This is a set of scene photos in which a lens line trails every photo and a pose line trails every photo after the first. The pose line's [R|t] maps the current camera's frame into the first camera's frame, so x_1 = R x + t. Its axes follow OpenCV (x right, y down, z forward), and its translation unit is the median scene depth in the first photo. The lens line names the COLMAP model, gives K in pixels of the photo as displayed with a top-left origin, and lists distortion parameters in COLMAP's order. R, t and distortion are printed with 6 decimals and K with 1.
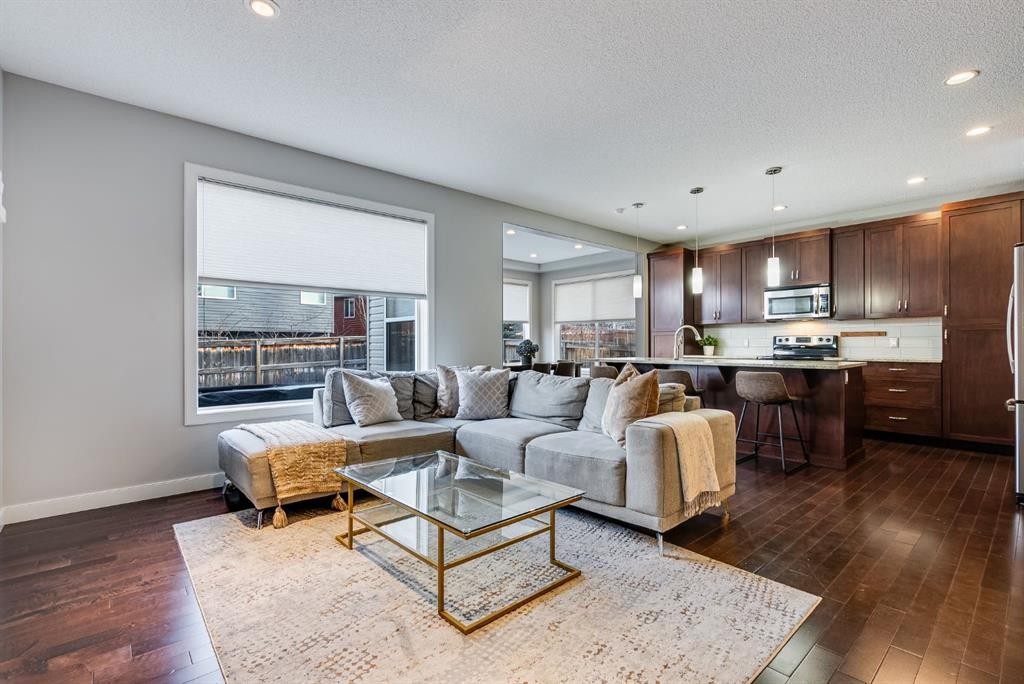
lens RADIAL K [[466.2, 0, 513.3], [0, 466.2, 343.7], [0, 0, 1]] dist [-0.004511, 0.000958]
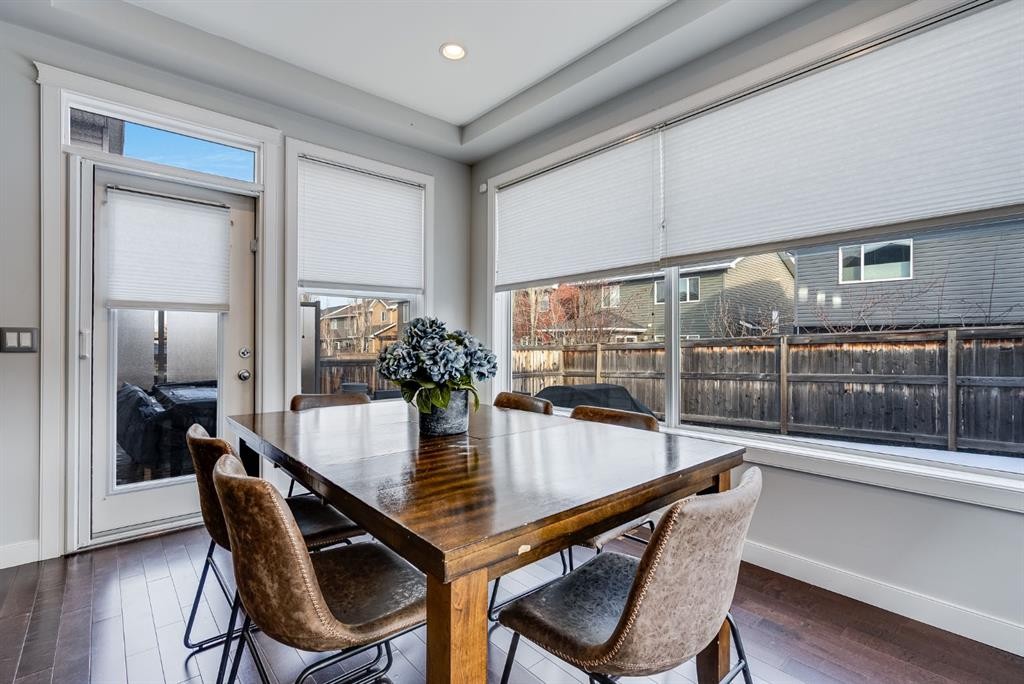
lens RADIAL K [[466.2, 0, 508.9], [0, 466.2, 343.3], [0, 0, 1]] dist [-0.004511, 0.000958]
pose [[-0.007910, 0.004312, -0.999959, 0.317819], [-0.003446, 0.999985, 0.004339, 0.001044], [0.999963, 0.003480, -0.007895, 1.330758]]
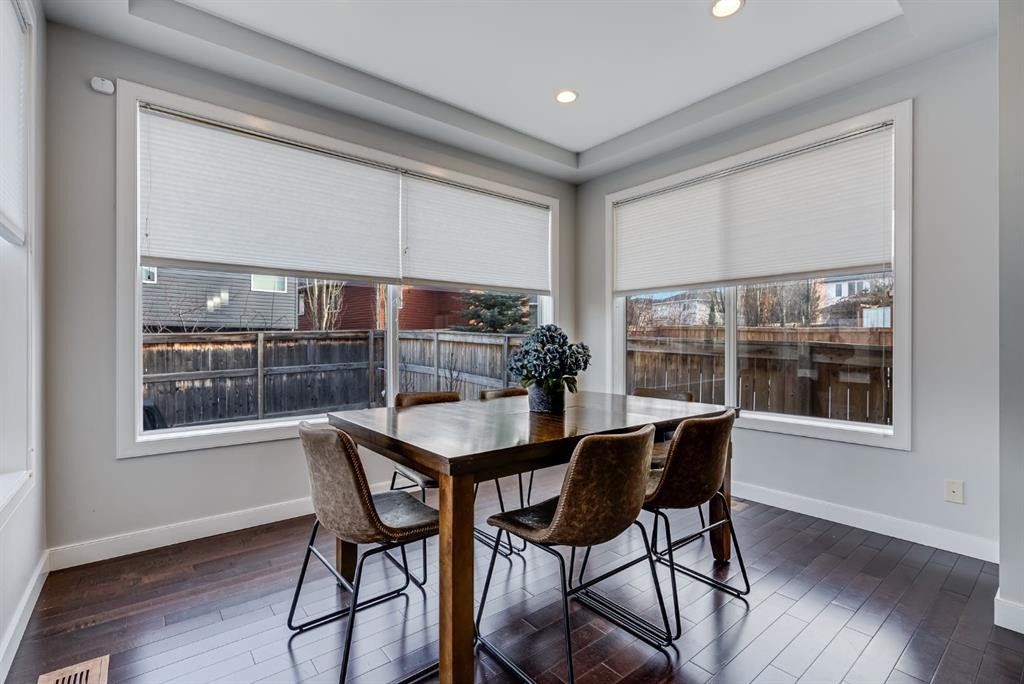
lens RADIAL K [[466.2, 0, 514.4], [0, 466.2, 344.6], [0, 0, 1]] dist [-0.004511, 0.000958]
pose [[0.999194, 0.003309, -0.040017, 0.026291], [-0.003259, 0.999994, 0.001335, 0.002549], [0.040021, -0.001204, 0.999198, 0.913706]]
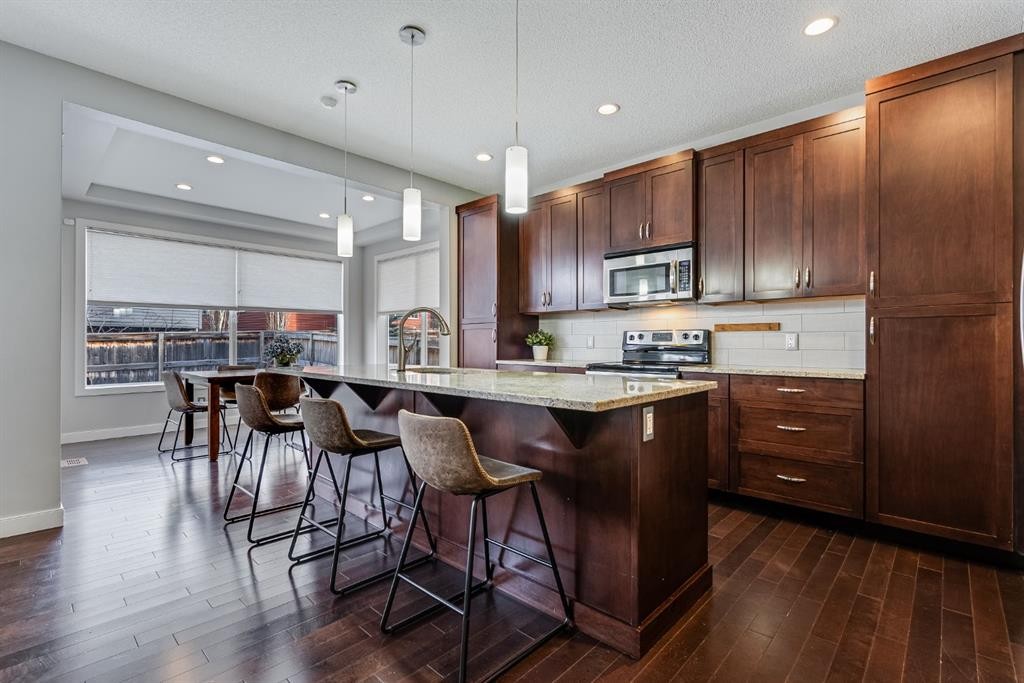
lens RADIAL K [[466.2, 0, 513.1], [0, 466.2, 343.3], [0, 0, 1]] dist [-0.004511, 0.000958]
pose [[0.995251, 0.004347, 0.097246, 0.367216], [-0.004447, 0.999990, 0.000809, 0.000990], [-0.097242, -0.001238, 0.995260, 0.398435]]
